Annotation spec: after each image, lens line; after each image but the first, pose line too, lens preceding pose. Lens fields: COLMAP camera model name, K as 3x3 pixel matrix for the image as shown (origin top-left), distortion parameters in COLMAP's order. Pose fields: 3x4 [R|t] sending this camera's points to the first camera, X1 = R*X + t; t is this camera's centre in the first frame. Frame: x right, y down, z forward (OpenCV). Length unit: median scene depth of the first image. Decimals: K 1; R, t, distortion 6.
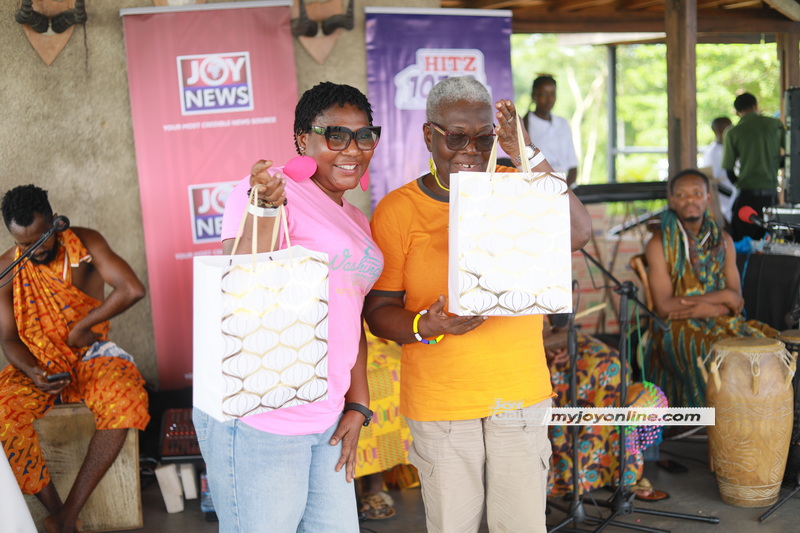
lens RADIAL K [[1168.1, 0, 399.7], [0, 1168.1, 268.3], [0, 0, 1]] dist [-0.119421, 0.000000]
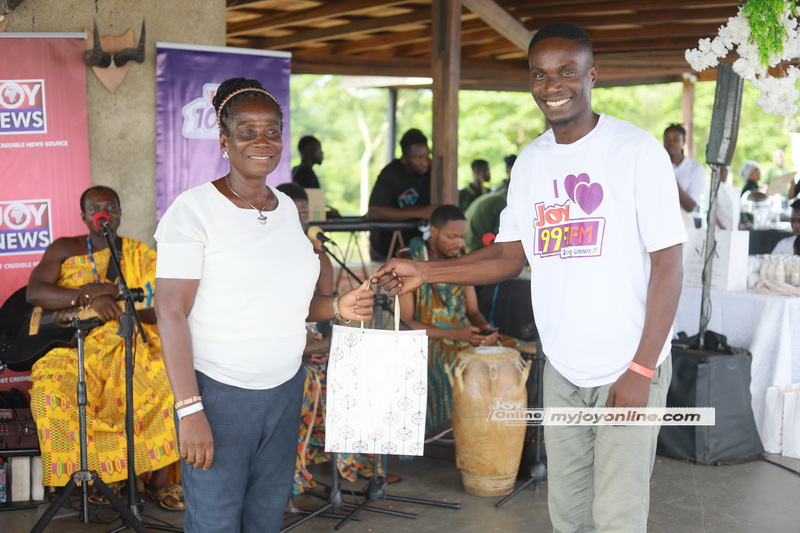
lens RADIAL K [[1168.1, 0, 401.3], [0, 1168.1, 267.9], [0, 0, 1]] dist [-0.119421, 0.000000]
pose [[0.983253, 0.022836, 0.180808, 0.005244], [-0.016758, 0.999244, -0.035072, 0.018987], [-0.181472, 0.031455, 0.982893, -0.094958]]
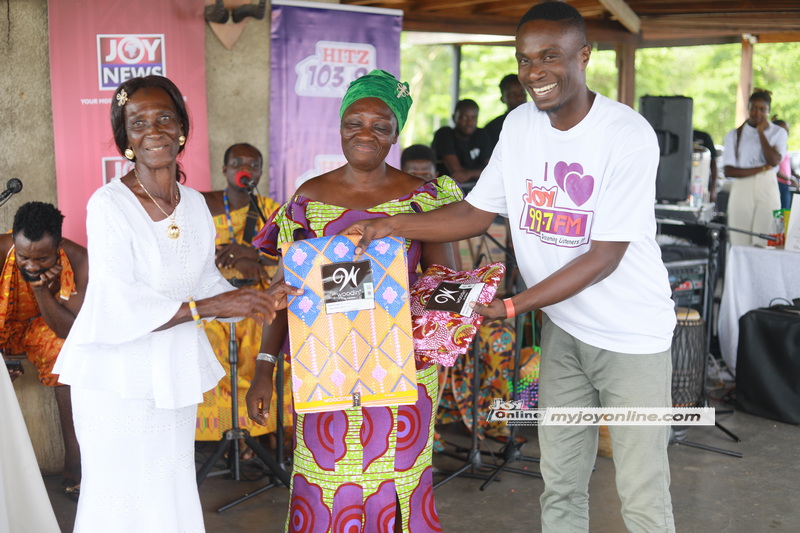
lens RADIAL K [[1168.1, 0, 394.2], [0, 1168.1, 267.6], [0, 0, 1]] dist [-0.119421, 0.000000]
pose [[0.986385, 0.032113, 0.161289, -0.086373], [-0.033277, 0.999436, 0.004518, 0.015451], [-0.161053, -0.009823, 0.986897, -0.081672]]
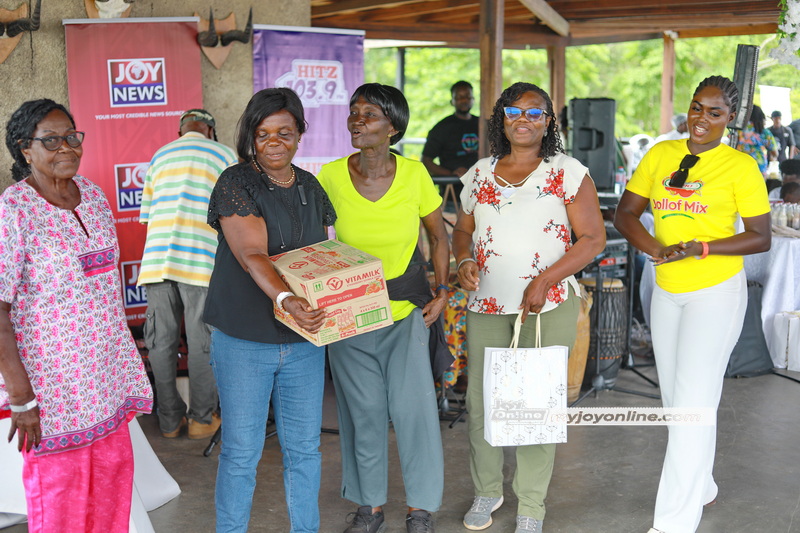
lens RADIAL K [[1168.1, 0, 396.2], [0, 1168.1, 268.5], [0, 0, 1]] dist [-0.119421, 0.000000]
pose [[0.976495, 0.002603, 0.215523, -0.154305], [-0.005370, 0.999910, 0.012255, 0.022385], [-0.215472, -0.013125, 0.976422, -0.265826]]
